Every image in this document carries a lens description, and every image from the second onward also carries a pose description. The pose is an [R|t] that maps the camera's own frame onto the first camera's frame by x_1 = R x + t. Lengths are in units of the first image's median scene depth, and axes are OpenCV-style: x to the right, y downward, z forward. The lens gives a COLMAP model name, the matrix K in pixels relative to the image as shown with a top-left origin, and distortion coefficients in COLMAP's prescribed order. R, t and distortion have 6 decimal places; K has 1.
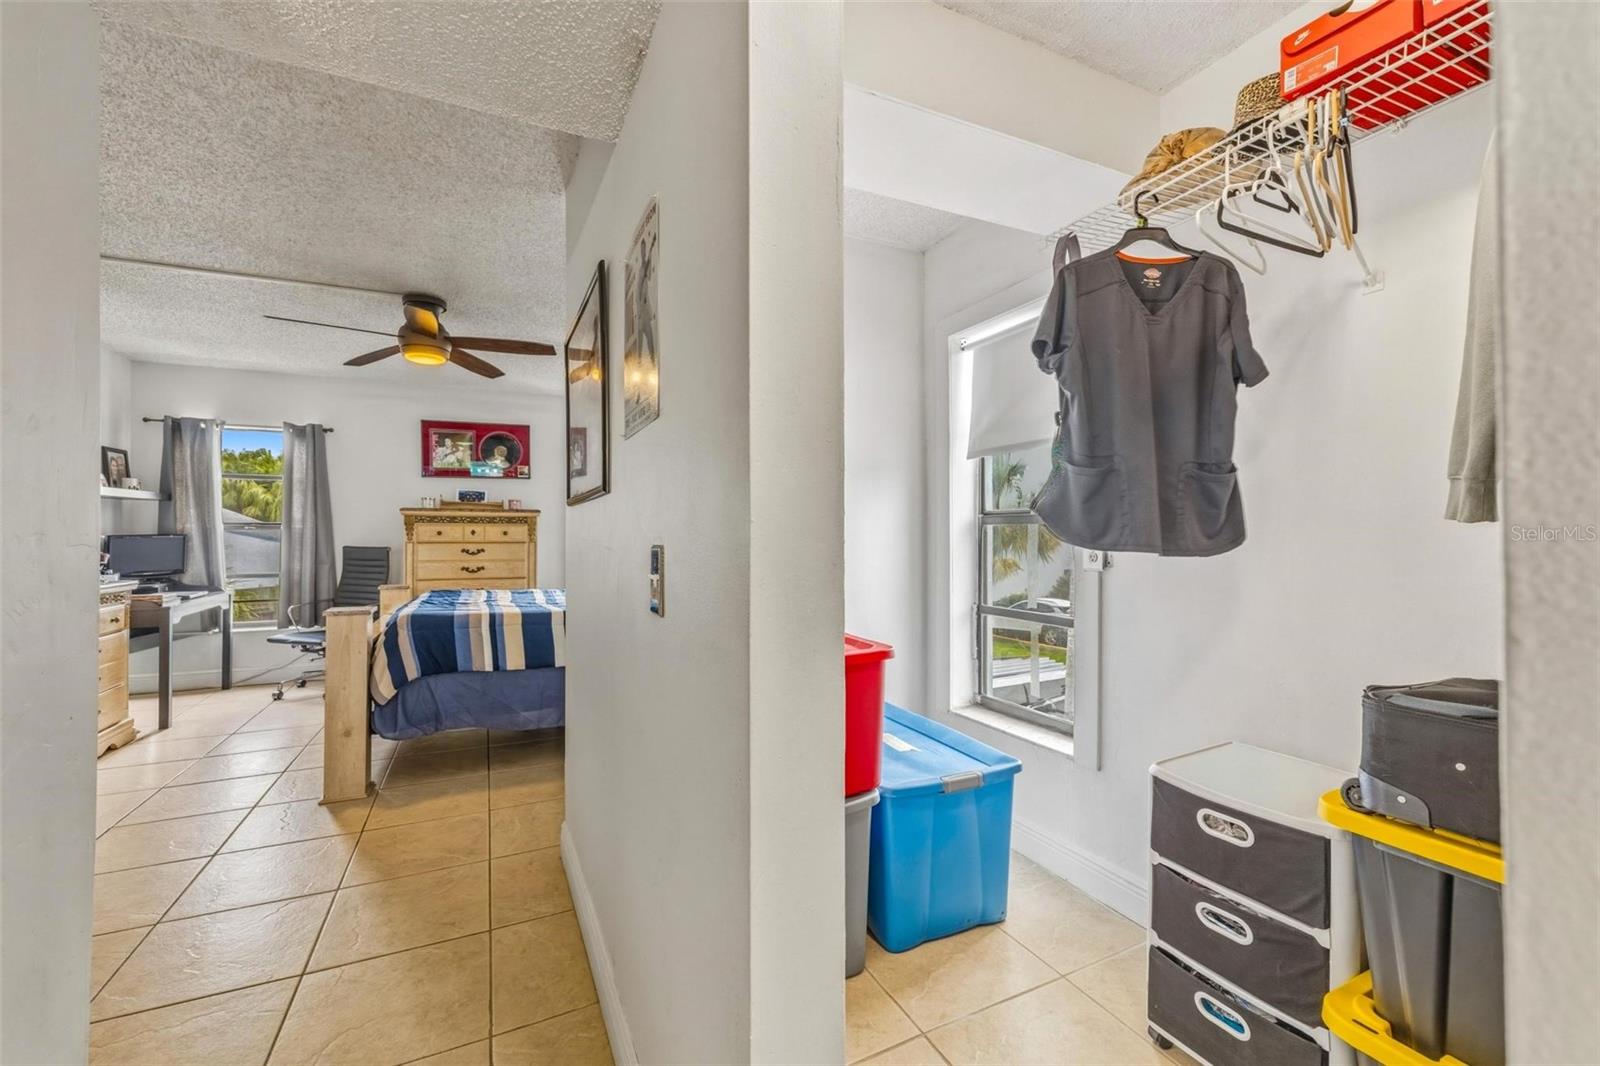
lens RADIAL K [[645.3, 0, 796.4], [0, 645.3, 529.8], [0, 0, 1]] dist [-0.001555, 0.000236]
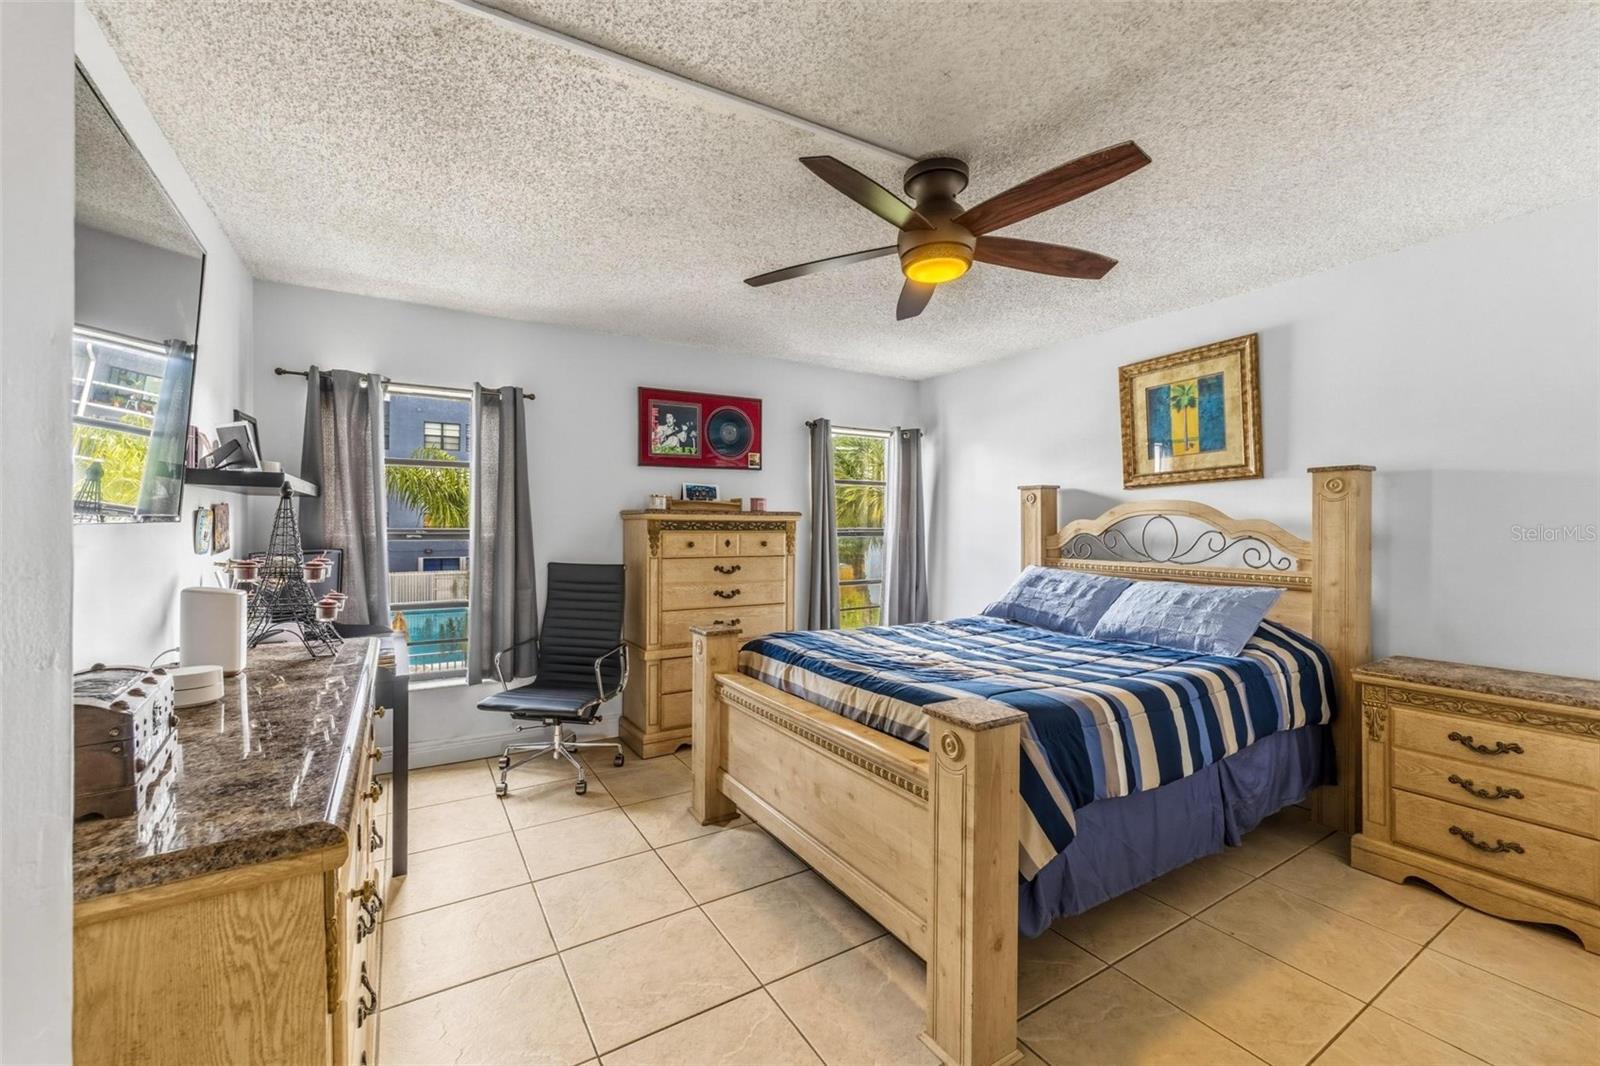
lens RADIAL K [[645.3, 0, 796.4], [0, 645.3, 529.8], [0, 0, 1]] dist [-0.001555, 0.000236]
pose [[0.993873, 0.002506, 0.110503, -0.521160], [-0.003625, 0.999944, 0.009923, -0.019104], [-0.110472, -0.010263, 0.993826, 0.276270]]
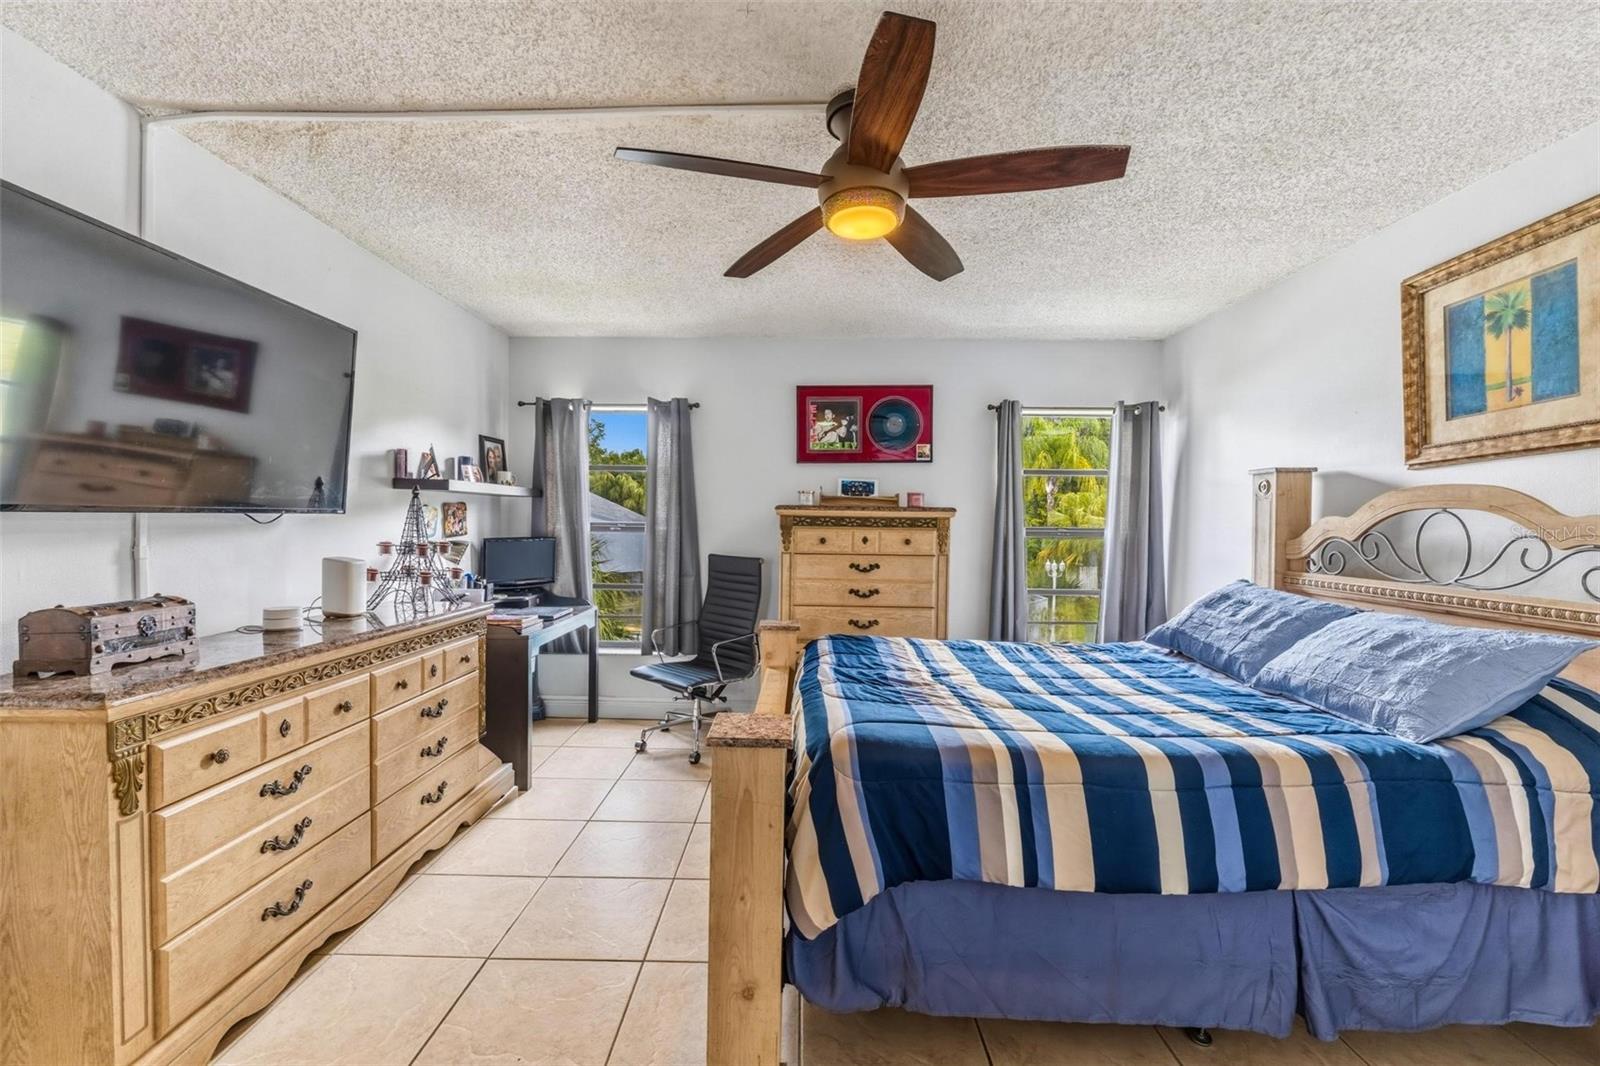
lens RADIAL K [[667.0, 0, 797.0], [0, 667.0, 537.6], [0, 0, 1]] dist [-0.001870, 0.000082]
pose [[0.897470, 0.021206, -0.440565, -0.257126], [-0.010371, 0.999582, 0.026985, -0.017890], [0.440953, -0.019649, 0.897315, 0.329578]]
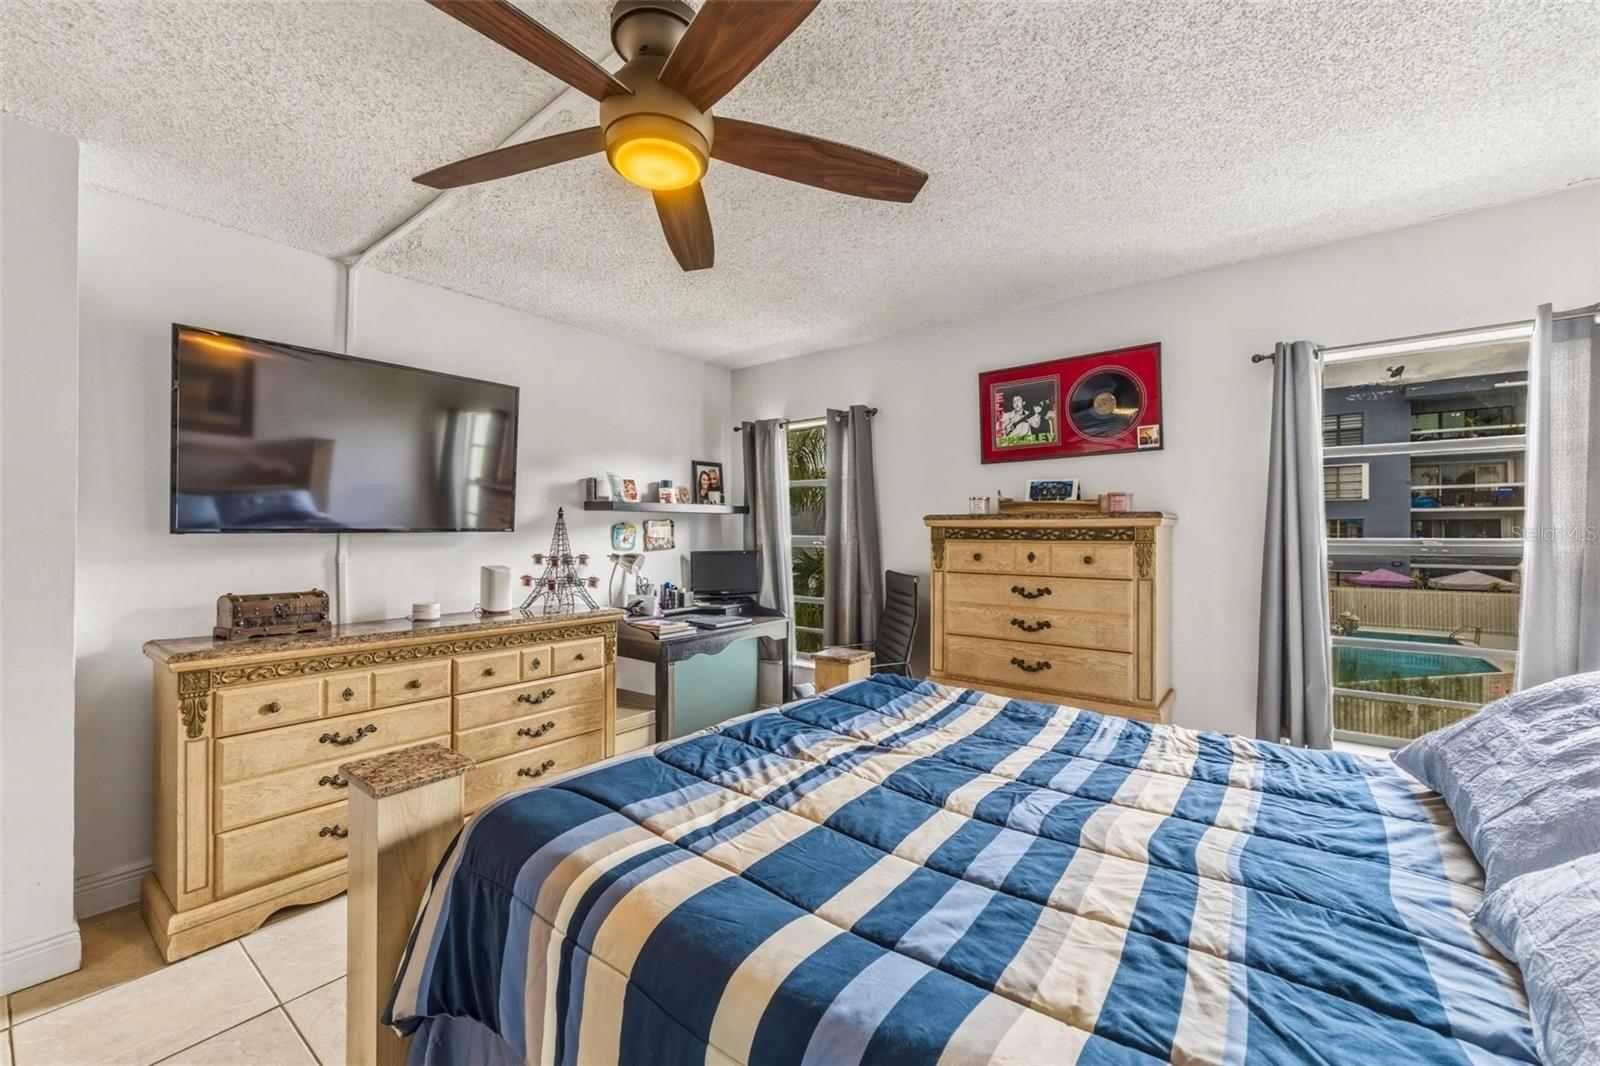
lens RADIAL K [[645.3, 0, 796.4], [0, 645.3, 529.8], [0, 0, 1]] dist [-0.001555, 0.000236]
pose [[0.449326, -0.003302, -0.893362, -0.108577], [0.002032, 0.999994, -0.002674, -0.018304], [0.893366, -0.000614, 0.449330, 0.599346]]
